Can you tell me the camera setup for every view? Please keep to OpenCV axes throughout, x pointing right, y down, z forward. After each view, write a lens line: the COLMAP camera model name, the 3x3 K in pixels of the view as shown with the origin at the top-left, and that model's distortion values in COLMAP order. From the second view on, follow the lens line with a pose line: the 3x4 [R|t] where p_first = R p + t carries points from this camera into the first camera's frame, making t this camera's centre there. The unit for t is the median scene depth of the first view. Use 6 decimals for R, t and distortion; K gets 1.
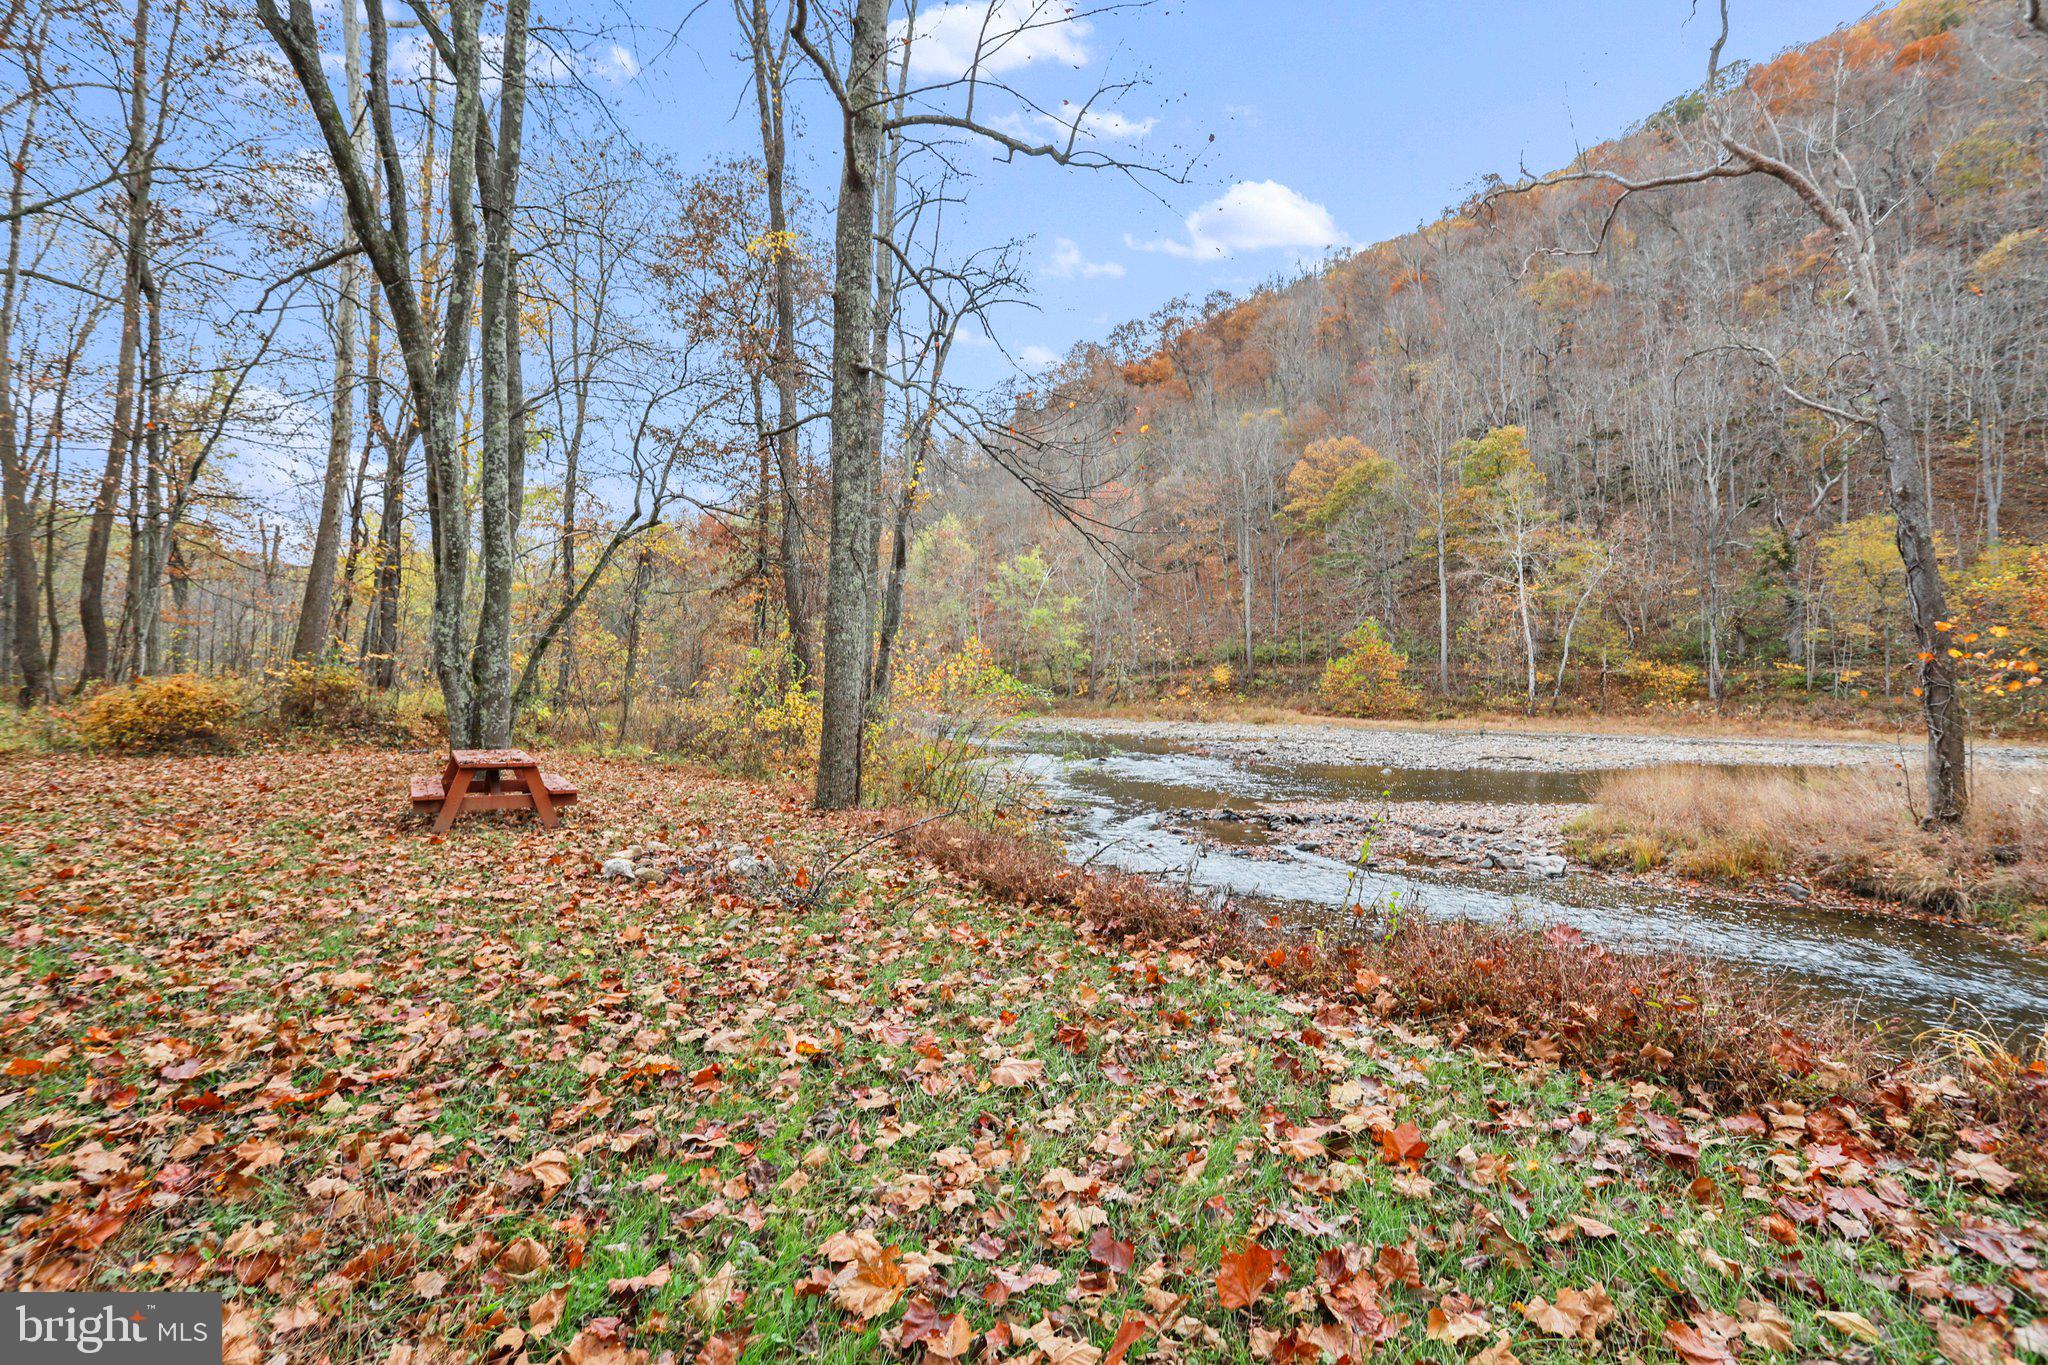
lens RADIAL K [[1005.8, 0, 1024.5], [0, 1005.8, 672.0], [0, 0, 1]] dist [-0.041496, 0.028468]
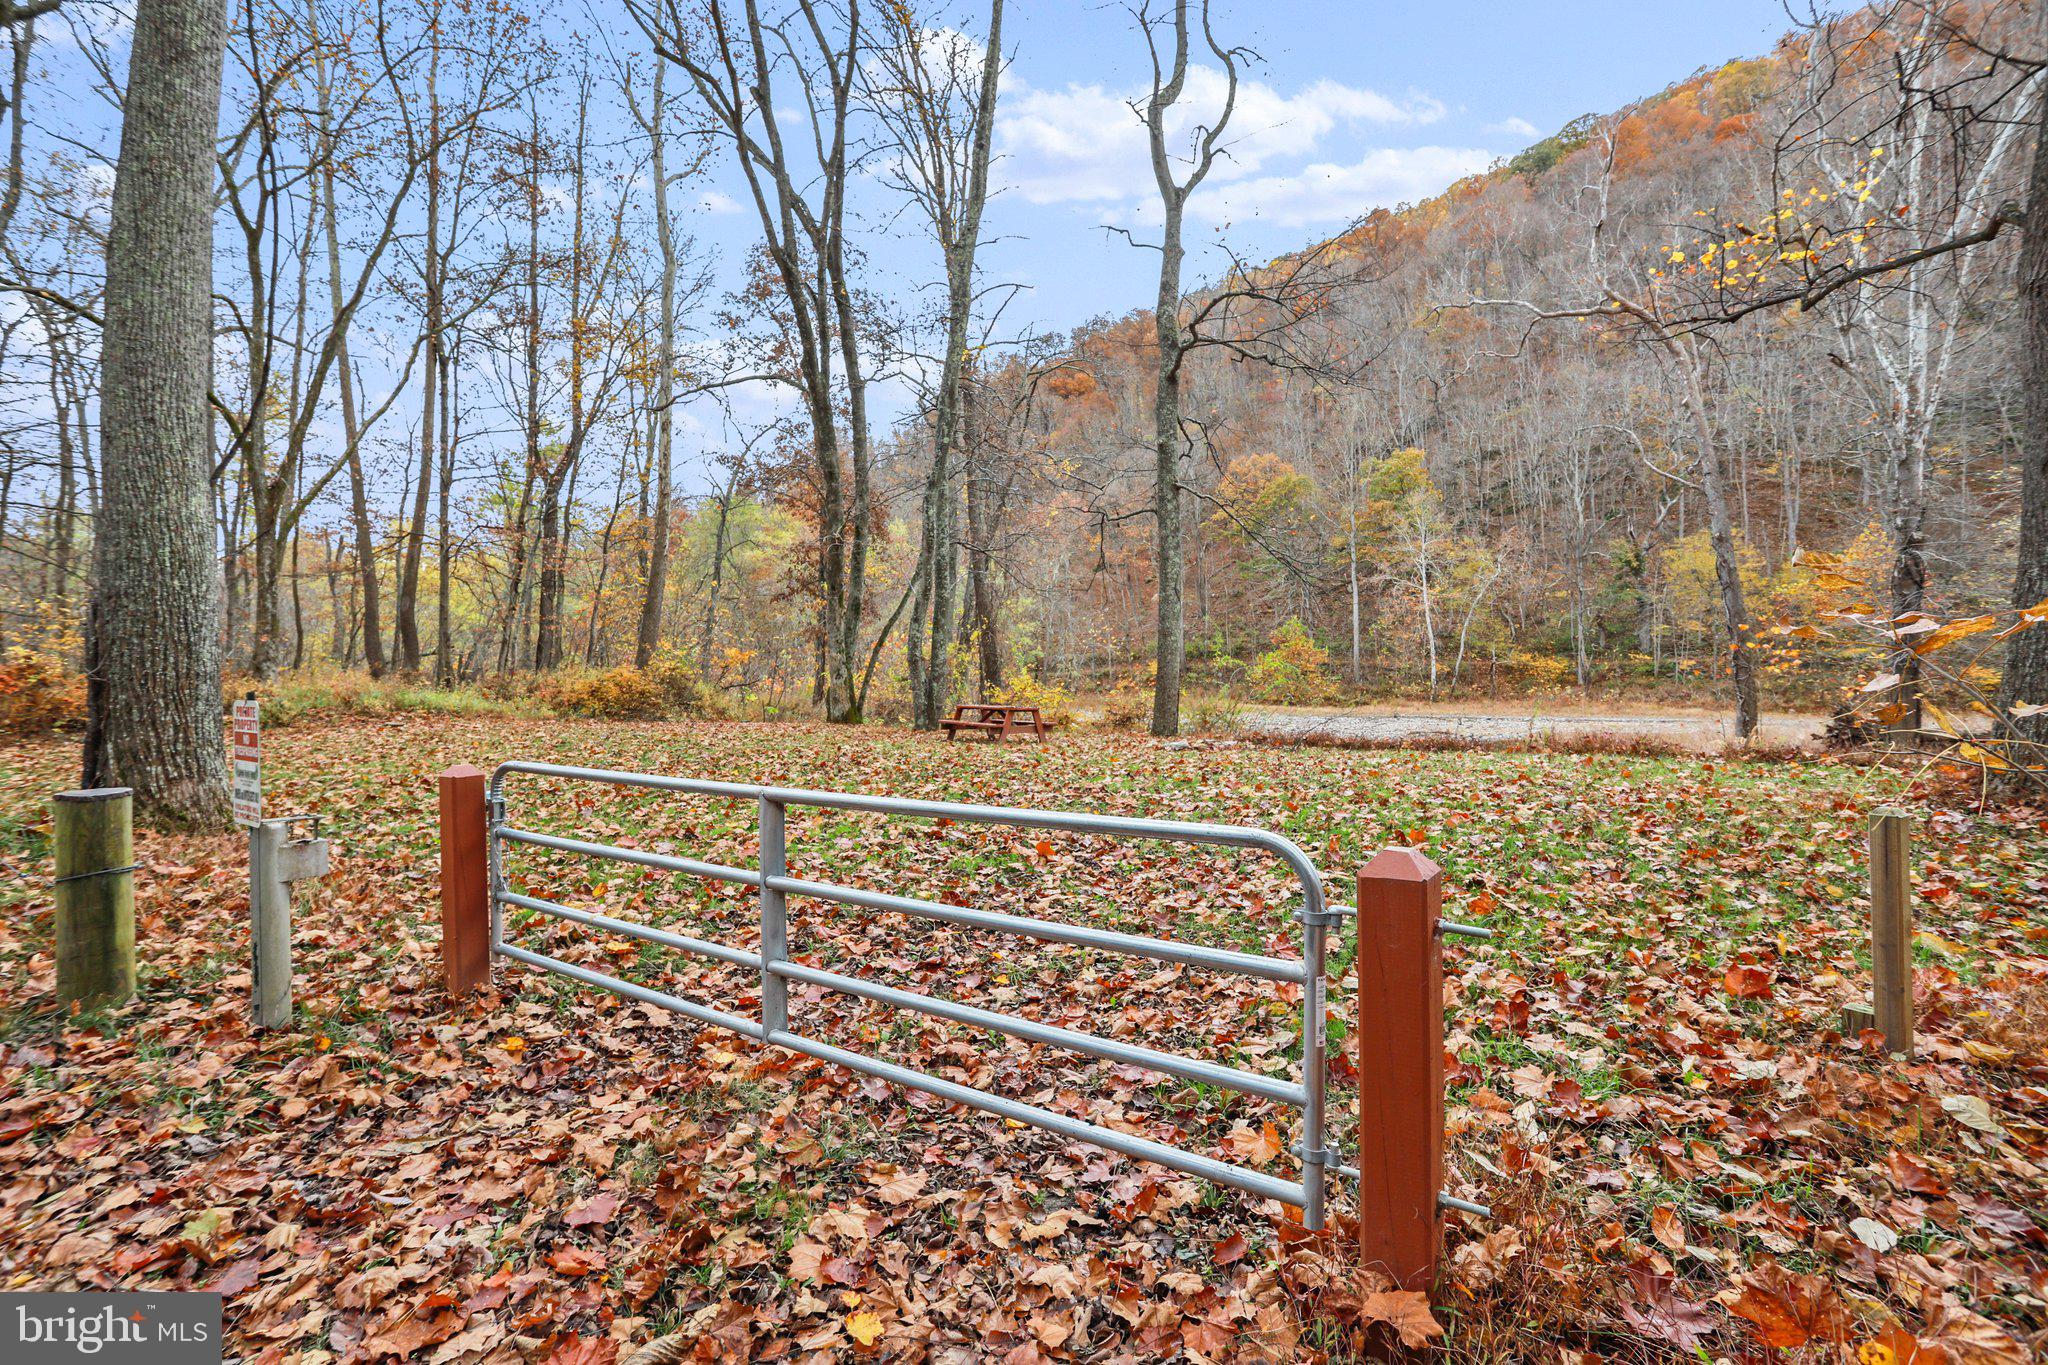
lens RADIAL K [[1005.8, 0, 1024.4], [0, 1005.8, 667.8], [0, 0, 1]] dist [-0.041496, 0.028468]
pose [[0.994311, -0.008083, 0.106213, -0.087523], [0.008245, 0.999965, -0.001086, 0.002371], [-0.106200, 0.001955, 0.994343, -0.104048]]
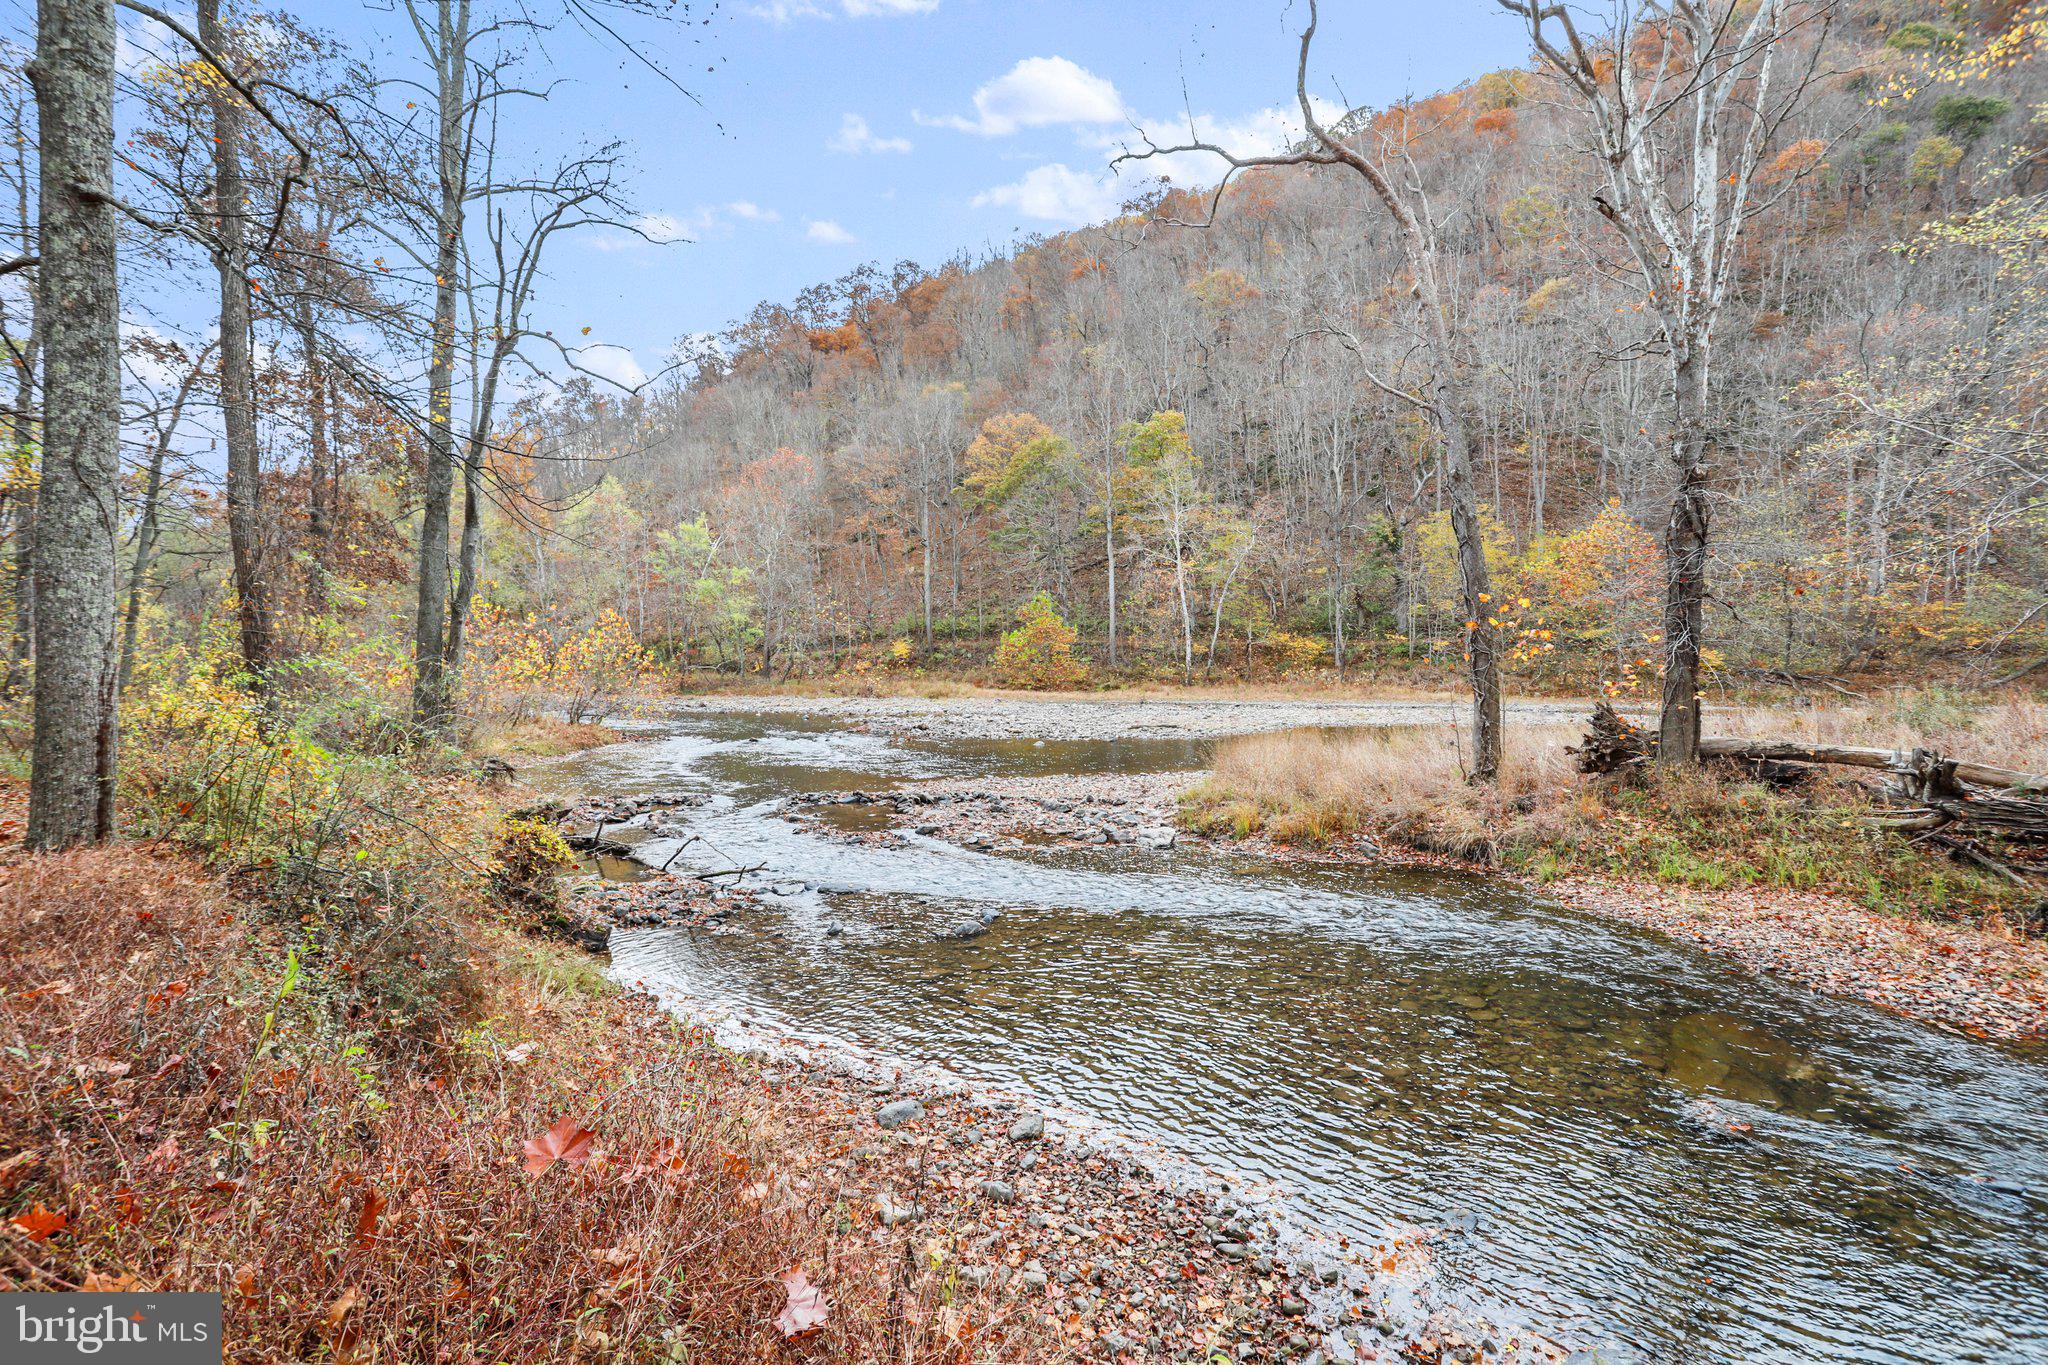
lens RADIAL K [[1005.8, 0, 1021.4], [0, 1005.8, 671.7], [0, 0, 1]] dist [-0.041496, 0.028468]
pose [[0.958399, -0.015342, 0.285018, 0.032945], [0.008329, 0.999632, 0.025800, 0.000699], [-0.285309, -0.022353, 0.958175, 0.024078]]
